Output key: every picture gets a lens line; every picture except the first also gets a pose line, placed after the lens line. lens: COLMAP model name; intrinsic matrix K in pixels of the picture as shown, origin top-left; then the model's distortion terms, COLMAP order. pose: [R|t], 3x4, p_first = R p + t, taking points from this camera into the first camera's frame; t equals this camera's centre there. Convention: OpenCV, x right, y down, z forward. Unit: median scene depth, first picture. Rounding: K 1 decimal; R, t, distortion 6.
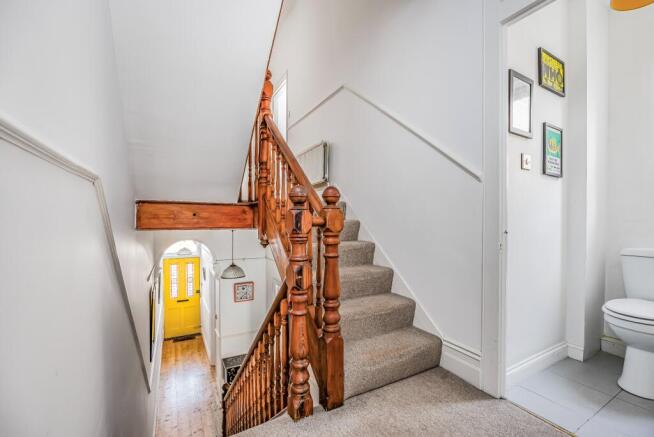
lens RADIAL K [[284.4, 0, 328.3], [0, 284.4, 225.5], [0, 0, 1]] dist [-0.012927, 0.000096]
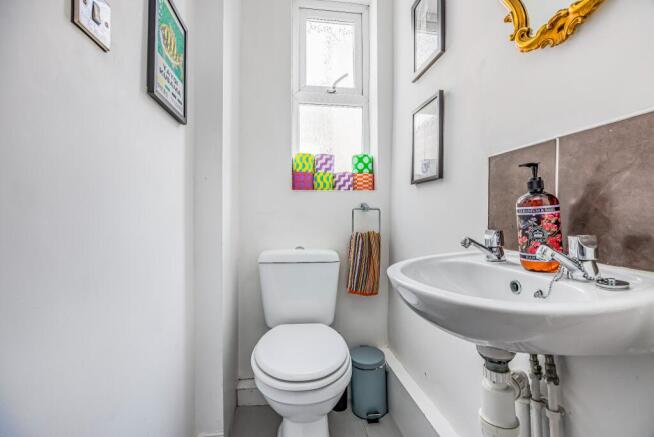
lens RADIAL K [[284.4, 0, 328.3], [0, 284.4, 225.5], [0, 0, 1]] dist [-0.012927, 0.000096]
pose [[0.377346, -0.011879, 0.925996, 0.468396], [-0.006726, 0.999856, 0.015567, 0.002215], [-0.926048, -0.012102, 0.377212, 0.588022]]
